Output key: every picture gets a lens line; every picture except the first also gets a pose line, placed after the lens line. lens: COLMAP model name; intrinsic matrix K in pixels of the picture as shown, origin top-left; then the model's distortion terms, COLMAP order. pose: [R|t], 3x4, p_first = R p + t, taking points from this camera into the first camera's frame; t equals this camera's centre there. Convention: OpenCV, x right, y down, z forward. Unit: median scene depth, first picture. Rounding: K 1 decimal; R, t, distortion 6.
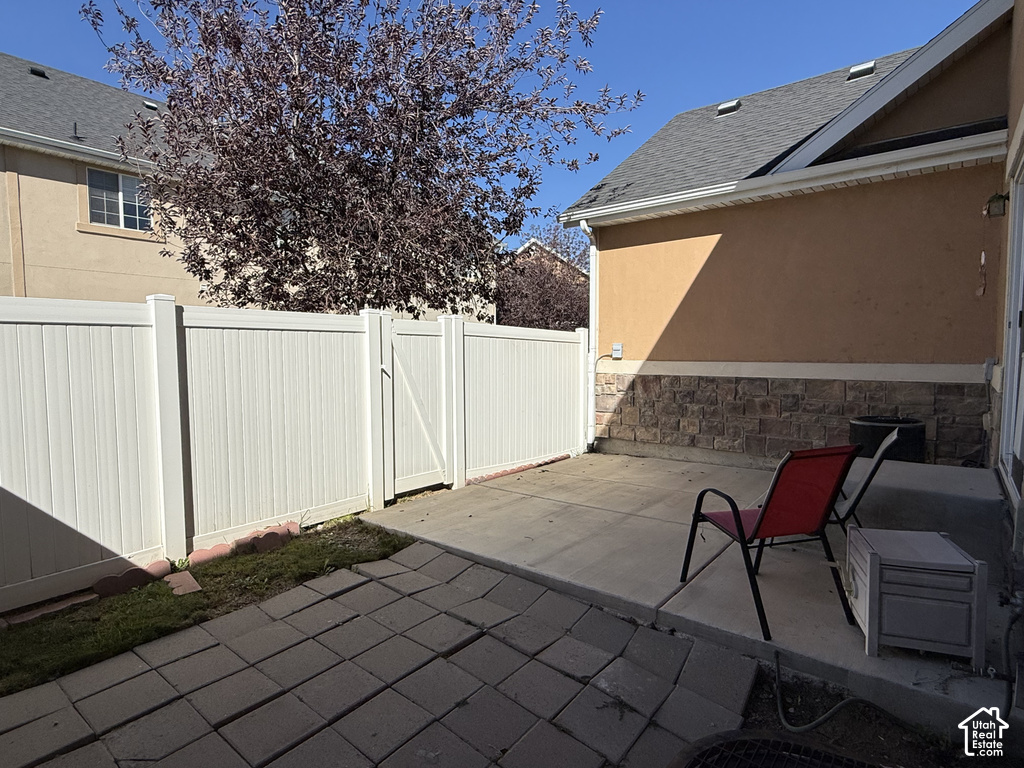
lens RADIAL K [[543.6, 0, 512.0], [0, 543.6, 384.0], [0, 0, 1]] dist [-0.002927, 0.001651]
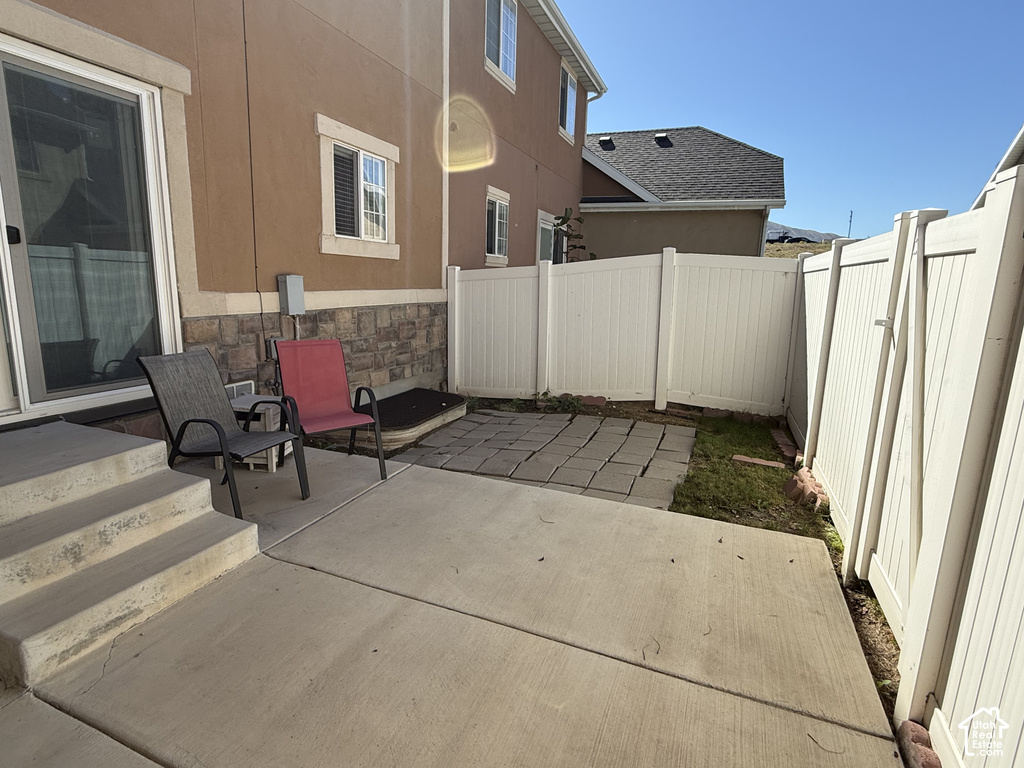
lens RADIAL K [[543.6, 0, 512.0], [0, 543.6, 384.0], [0, 0, 1]] dist [-0.002927, 0.001651]
pose [[-0.953282, 0.037687, -0.299721, 0.346401], [-0.040156, 0.967572, 0.249381, -0.123189], [0.299400, 0.249766, -0.920856, 1.848277]]
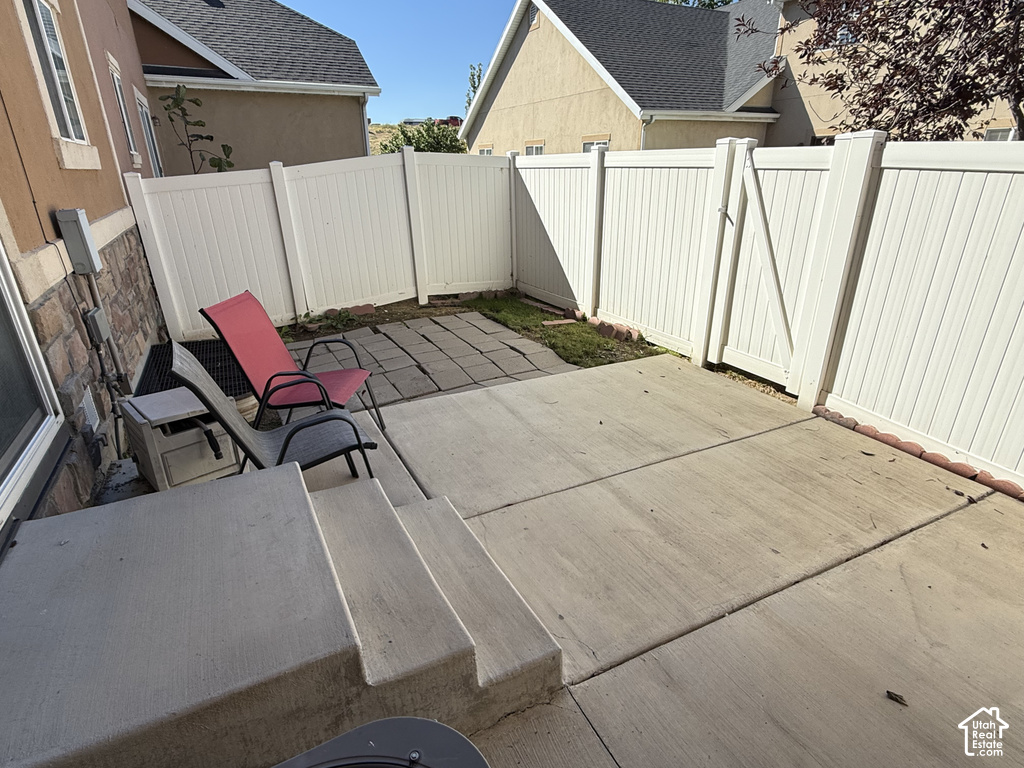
lens RADIAL K [[543.6, 0, 512.0], [0, 543.6, 384.0], [0, 0, 1]] dist [-0.002927, 0.001651]
pose [[-0.398659, 0.351776, -0.846950, 0.966903], [-0.045600, 0.914764, 0.401407, -0.149069], [0.915965, 0.198646, -0.348638, 1.396270]]
